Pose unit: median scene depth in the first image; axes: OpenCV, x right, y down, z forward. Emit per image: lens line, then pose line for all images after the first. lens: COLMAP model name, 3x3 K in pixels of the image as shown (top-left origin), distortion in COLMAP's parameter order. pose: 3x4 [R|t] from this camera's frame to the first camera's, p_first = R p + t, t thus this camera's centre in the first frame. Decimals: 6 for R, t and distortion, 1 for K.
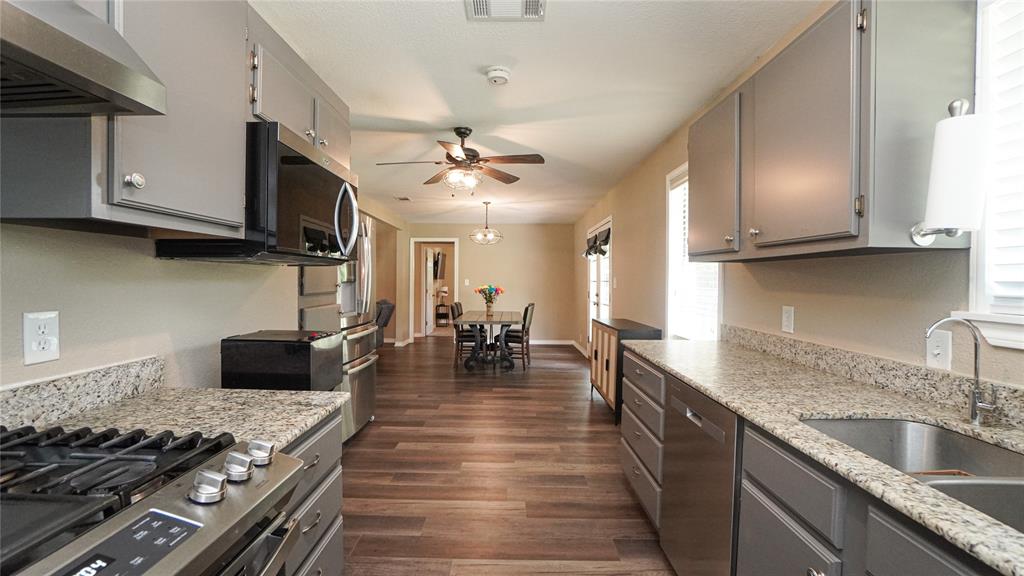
lens RADIAL K [[451.3, 0, 505.7], [0, 451.3, 284.7], [0, 0, 1]] dist [-0.062599, 0.022666]
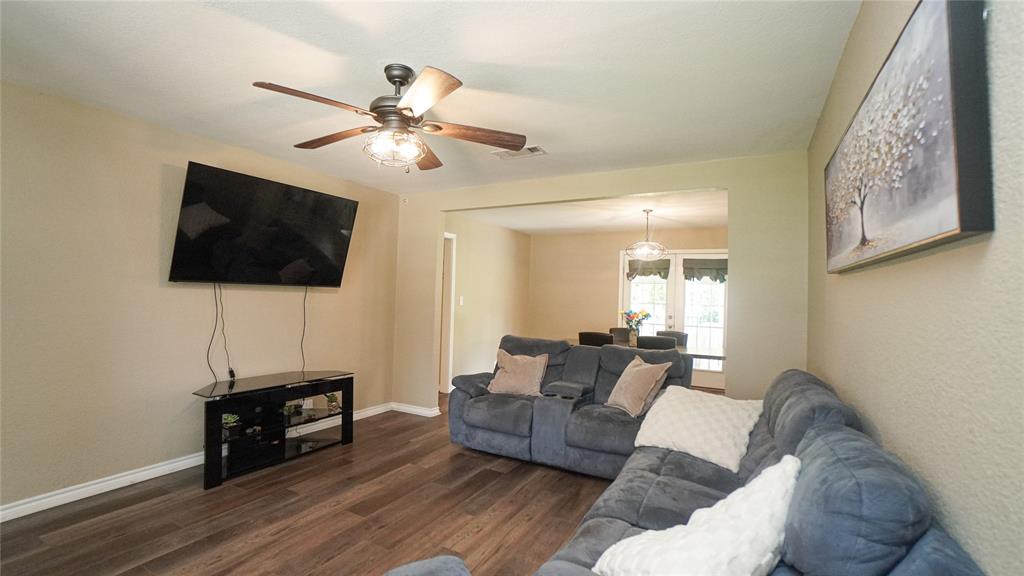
lens RADIAL K [[451.3, 0, 505.7], [0, 451.3, 284.7], [0, 0, 1]] dist [-0.062599, 0.022666]
pose [[0.475792, 0.031220, 0.879003, -0.861671], [-0.021622, 0.999483, -0.023796, -0.019198], [-0.879292, -0.007684, 0.476221, 0.815642]]
